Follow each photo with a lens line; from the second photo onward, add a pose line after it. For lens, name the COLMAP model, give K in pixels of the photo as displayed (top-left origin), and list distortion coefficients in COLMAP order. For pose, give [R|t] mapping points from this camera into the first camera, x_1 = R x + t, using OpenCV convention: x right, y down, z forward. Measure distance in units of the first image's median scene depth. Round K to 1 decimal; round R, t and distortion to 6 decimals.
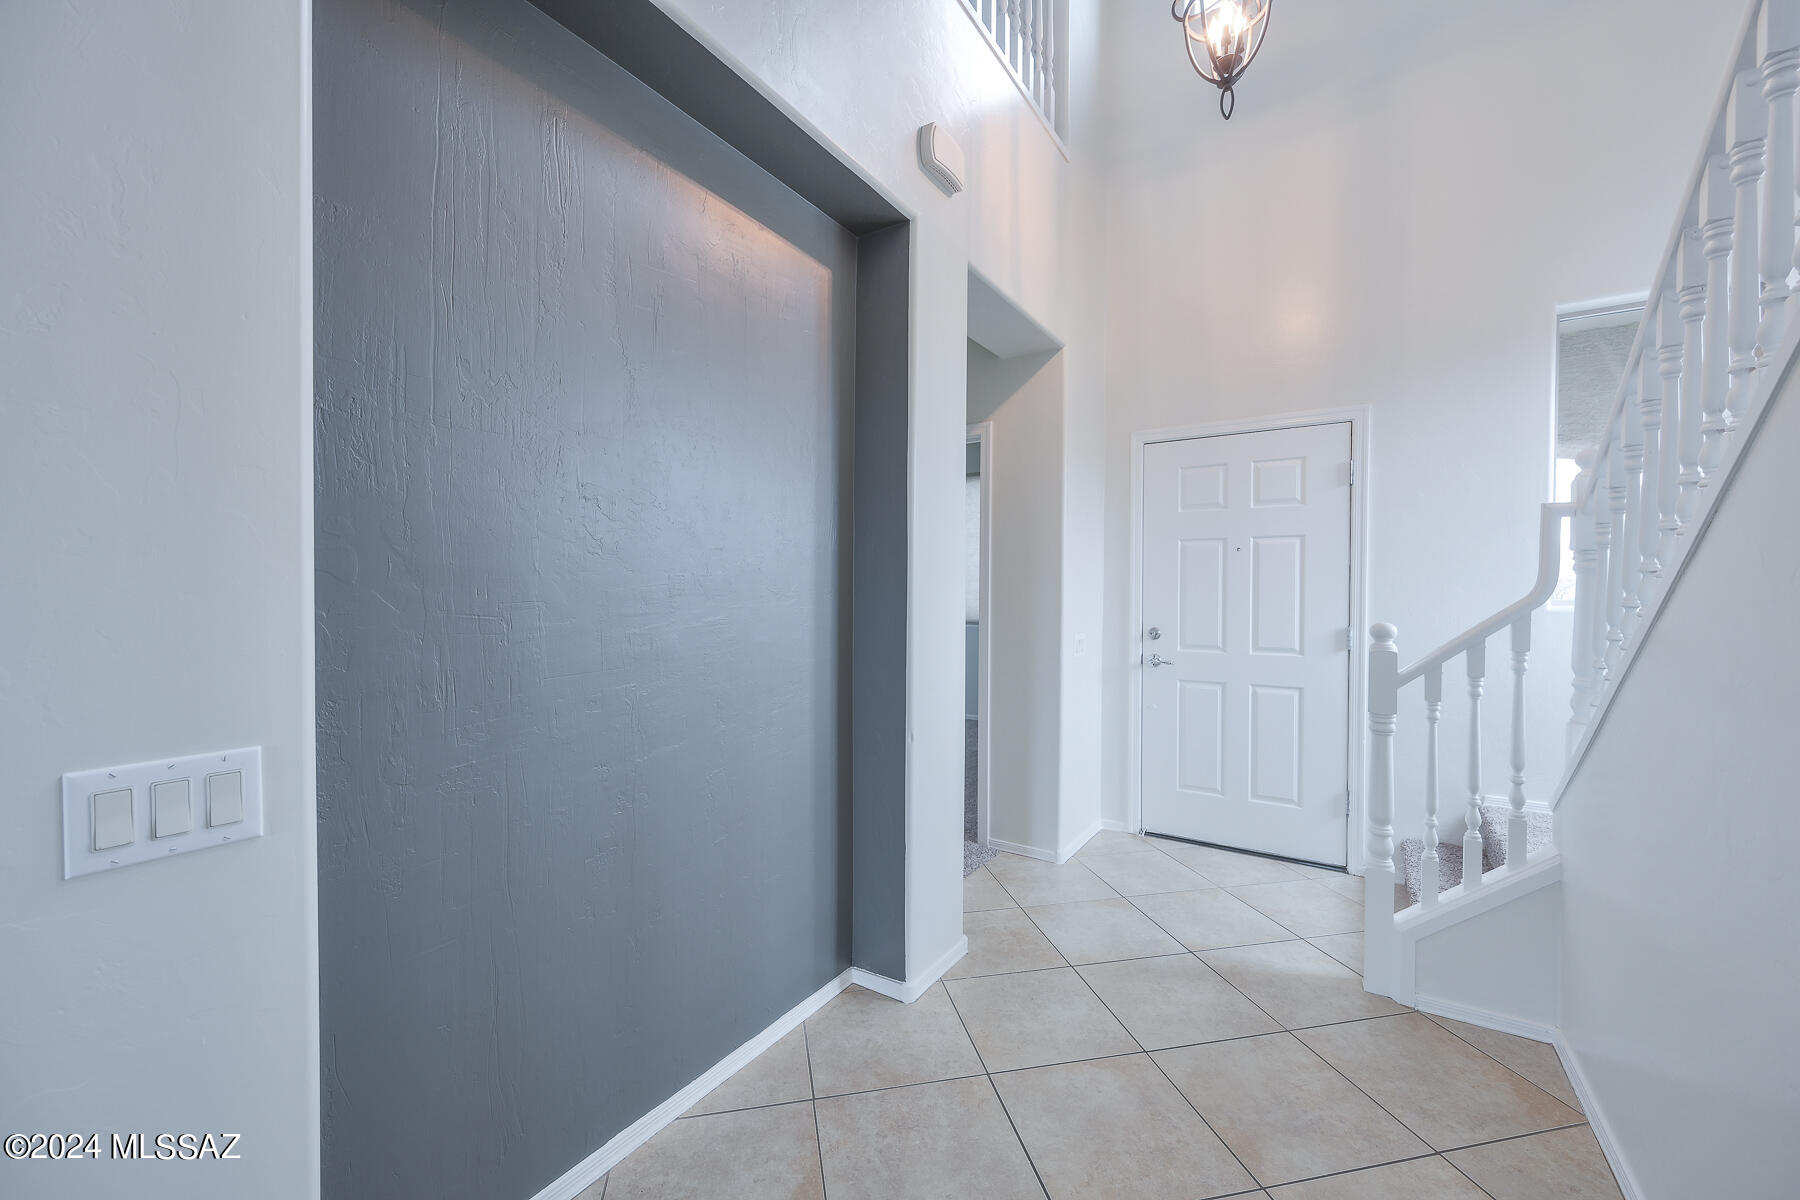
lens RADIAL K [[706.5, 0, 905.5], [0, 706.5, 604.2], [0, 0, 1]] dist [-0.001744, 0.000380]
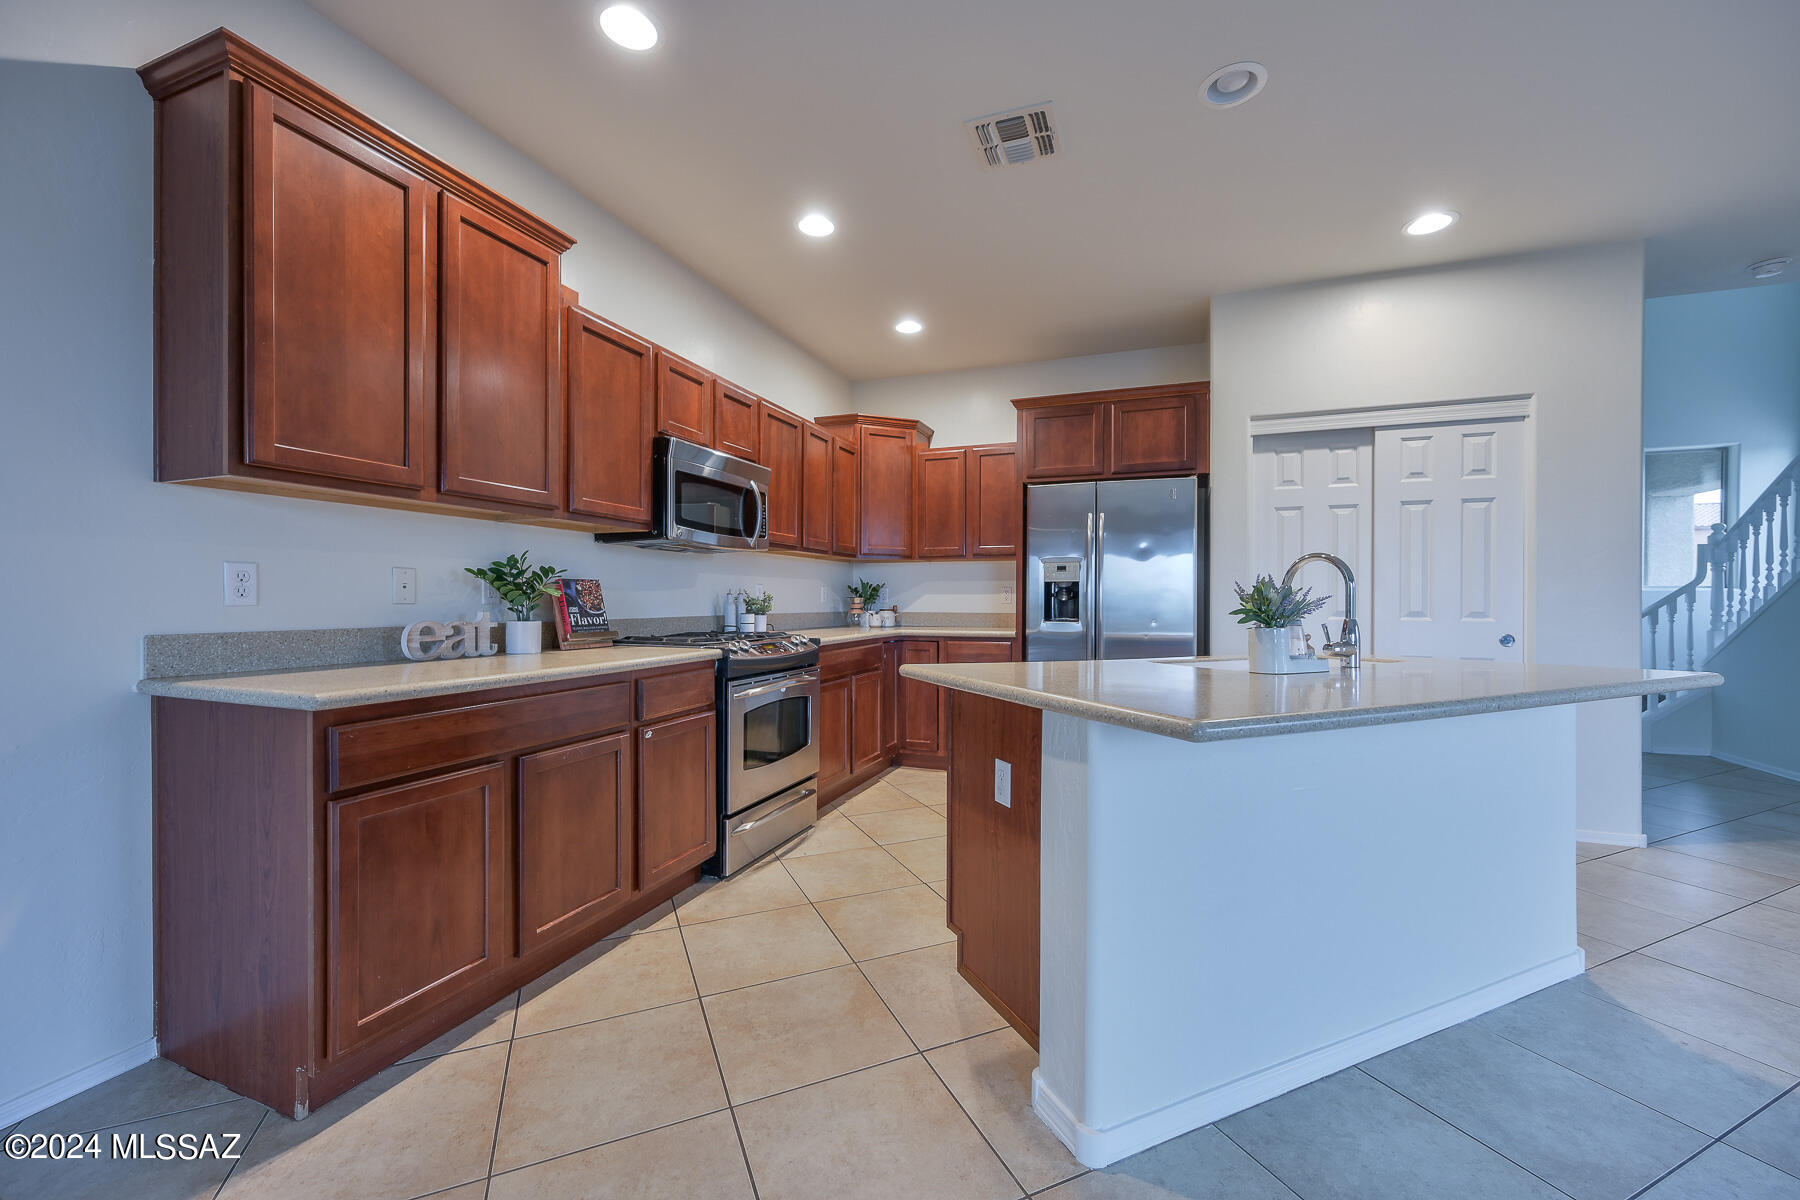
lens RADIAL K [[706.5, 0, 898.3], [0, 706.5, 602.3], [0, 0, 1]] dist [-0.001744, 0.000380]
pose [[0.982122, -0.000666, 0.188246, -2.254086], [0.003137, 0.999913, -0.012826, 0.083370], [-0.188221, 0.013187, 0.982038, -0.884668]]
